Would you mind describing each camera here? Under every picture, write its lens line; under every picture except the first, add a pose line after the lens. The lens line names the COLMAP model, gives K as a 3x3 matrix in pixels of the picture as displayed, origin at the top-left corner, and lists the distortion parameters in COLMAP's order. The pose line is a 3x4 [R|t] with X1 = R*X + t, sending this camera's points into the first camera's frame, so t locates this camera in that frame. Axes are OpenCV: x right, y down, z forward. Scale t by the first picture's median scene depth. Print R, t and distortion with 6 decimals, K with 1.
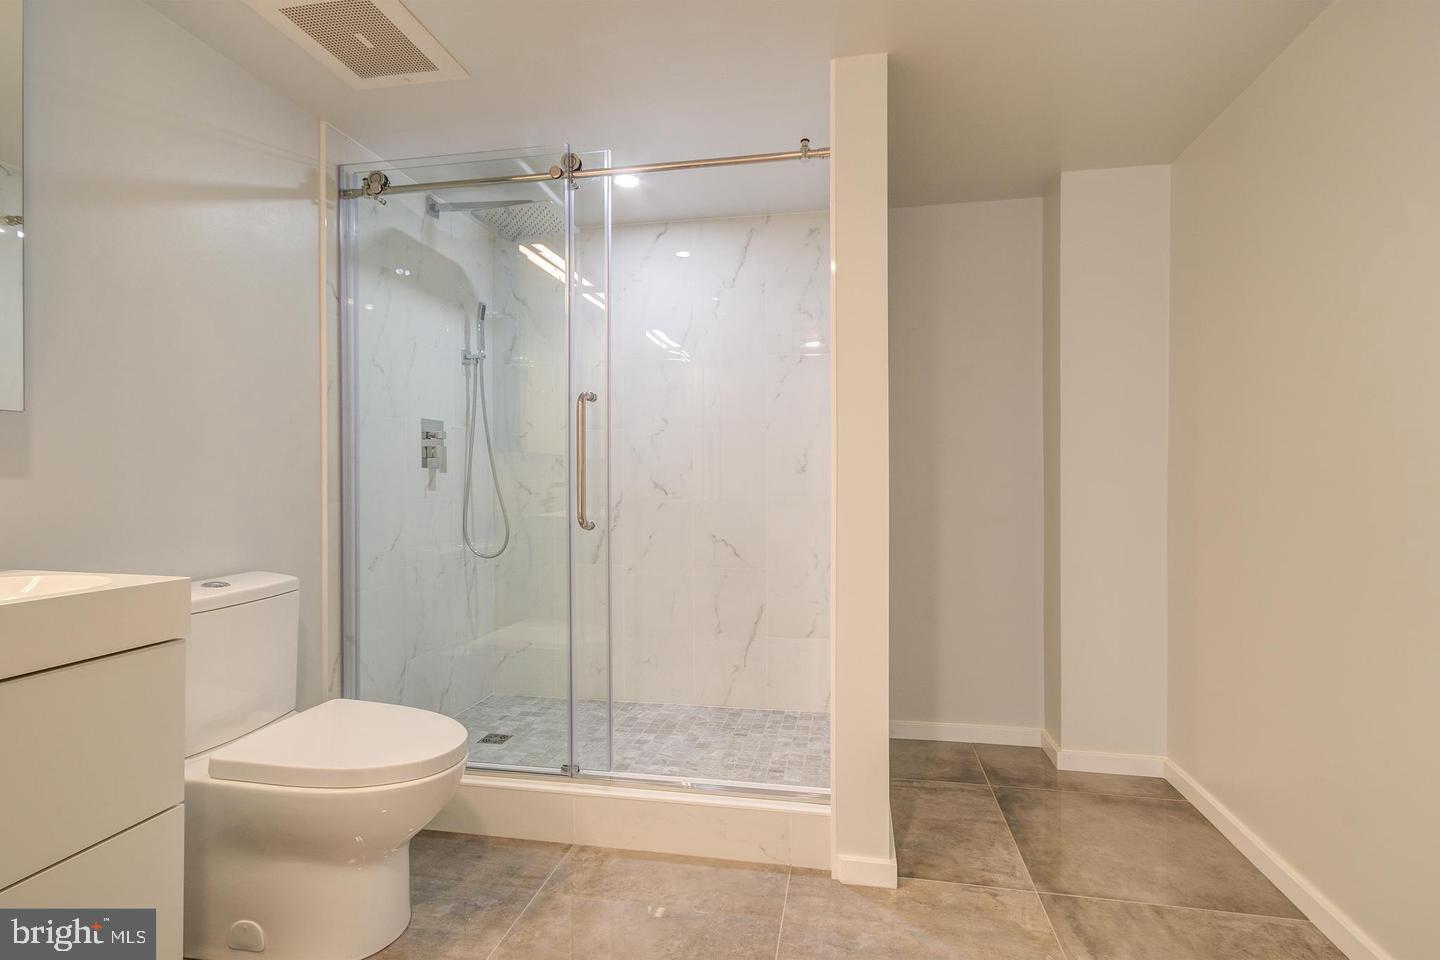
lens RADIAL K [[705.3, 0, 745.5], [0, 705.3, 481.8], [0, 0, 1]] dist [0.003067, 0.001062]
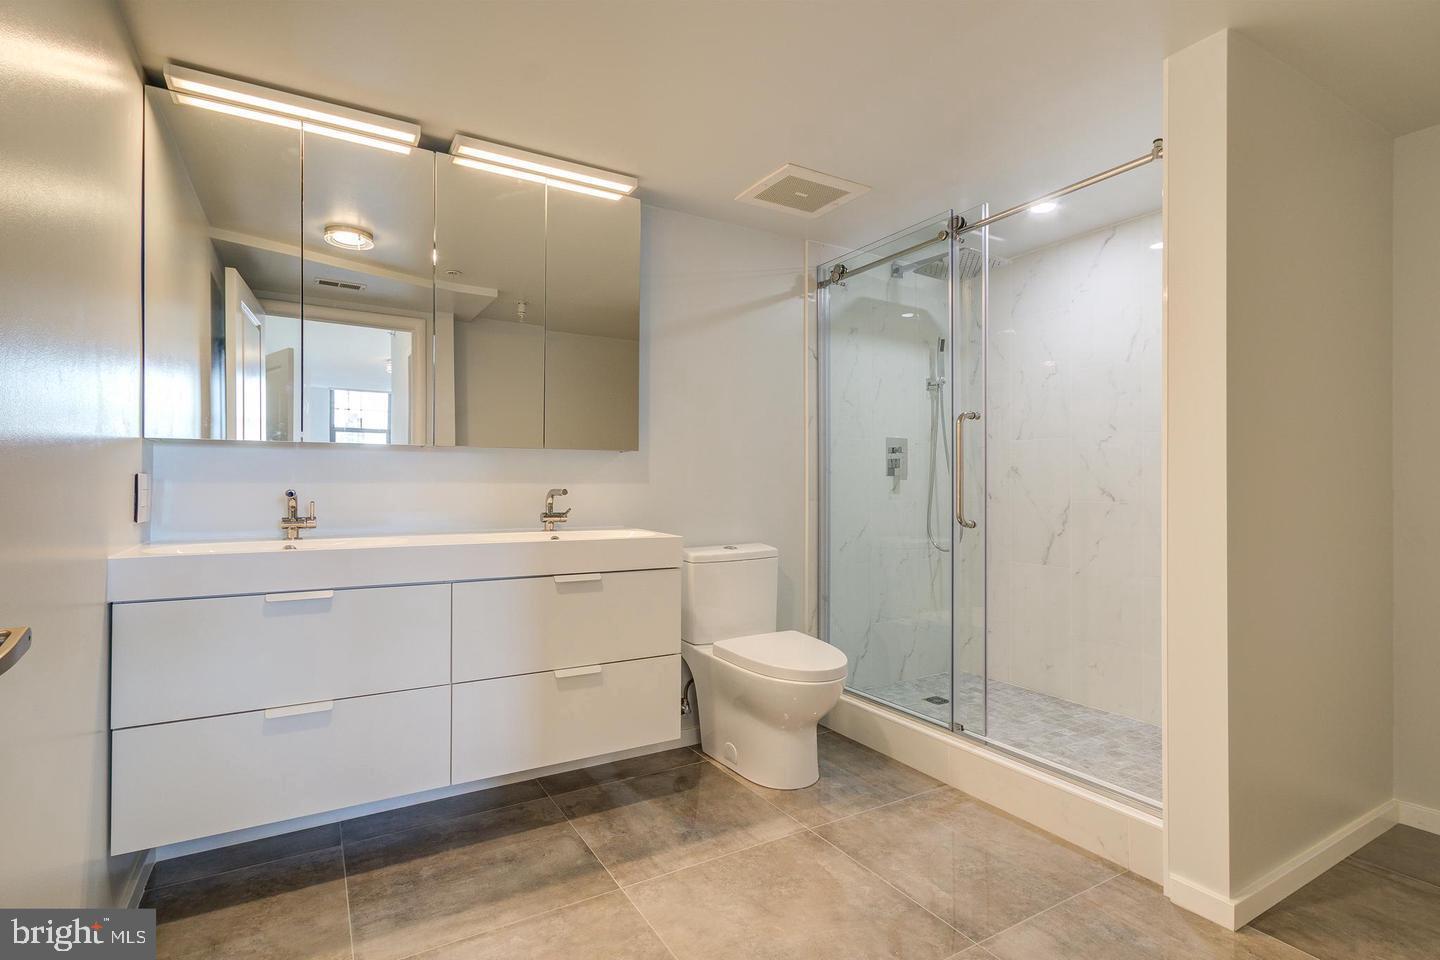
lens RADIAL K [[705.3, 0, 717.7], [0, 705.3, 488.5], [0, 0, 1]] dist [0.003067, 0.001062]
pose [[0.654376, 0.008591, -0.756120, 0.390776], [-0.006645, 0.999962, 0.005611, -0.002407], [0.756140, 0.001353, 0.654409, -0.095591]]
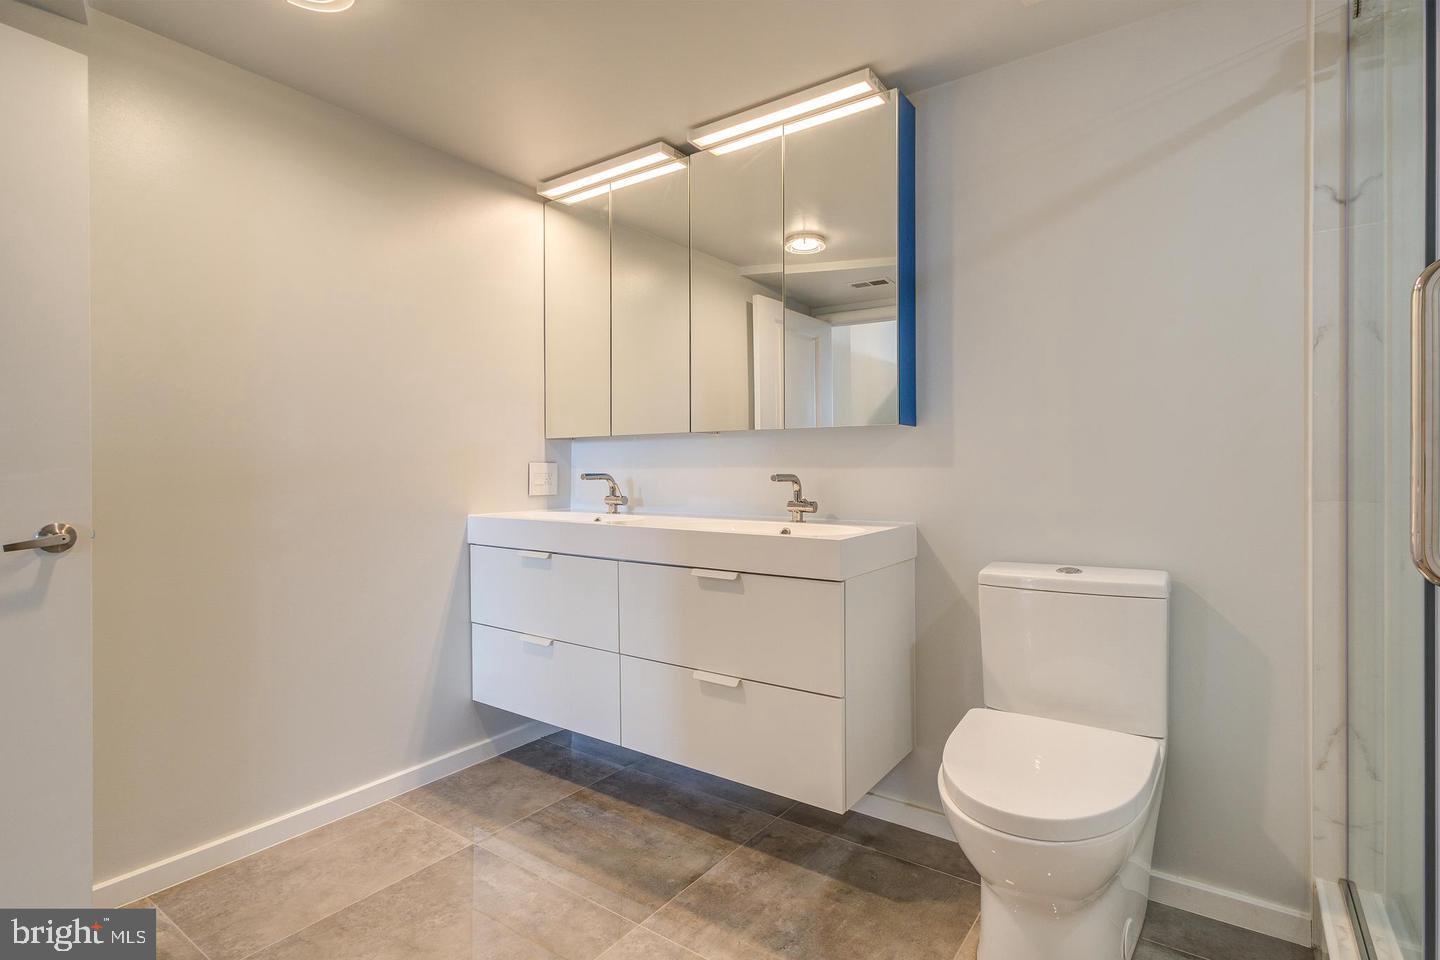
lens RADIAL K [[705.3, 0, 743.4], [0, 705.3, 488.7], [0, 0, 1]] dist [0.003067, 0.001062]
pose [[-0.435769, 0.017102, -0.899896, 0.296446], [-0.002571, 0.999792, 0.020245, 0.005804], [0.900055, 0.011136, -0.435634, 0.776223]]
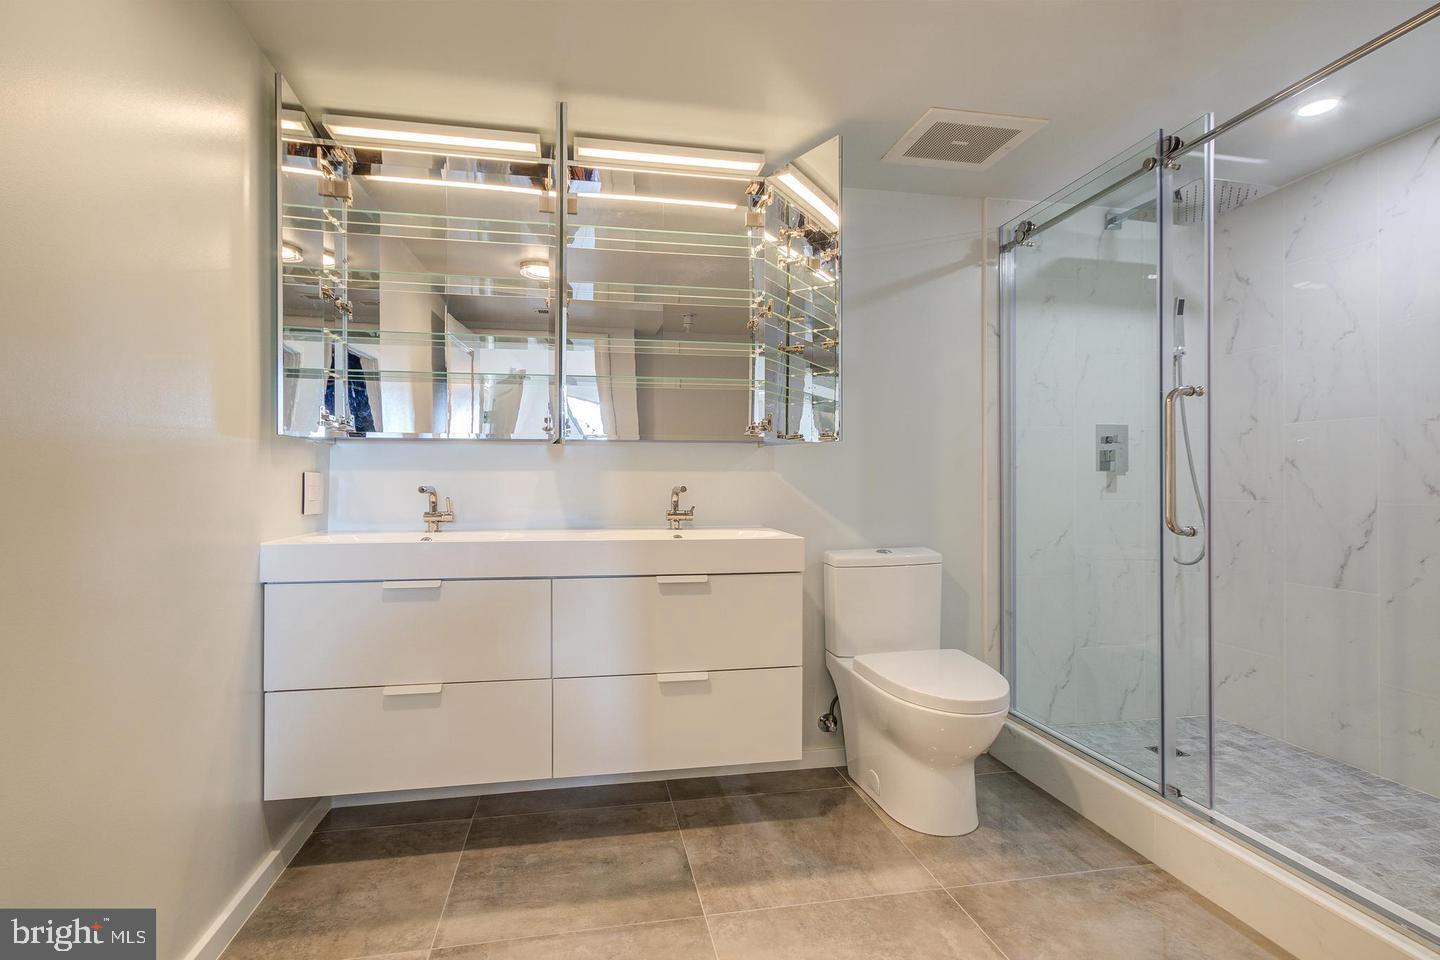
lens RADIAL K [[705.3, 0, 705.3], [0, 705.3, 487.4], [0, 0, 1]] dist [0.003067, 0.001062]
pose [[0.354257, 0.008347, -0.935111, 0.408868], [-0.004752, 0.999963, 0.007125, 0.000446], [0.935136, 0.001919, 0.354284, 0.086213]]
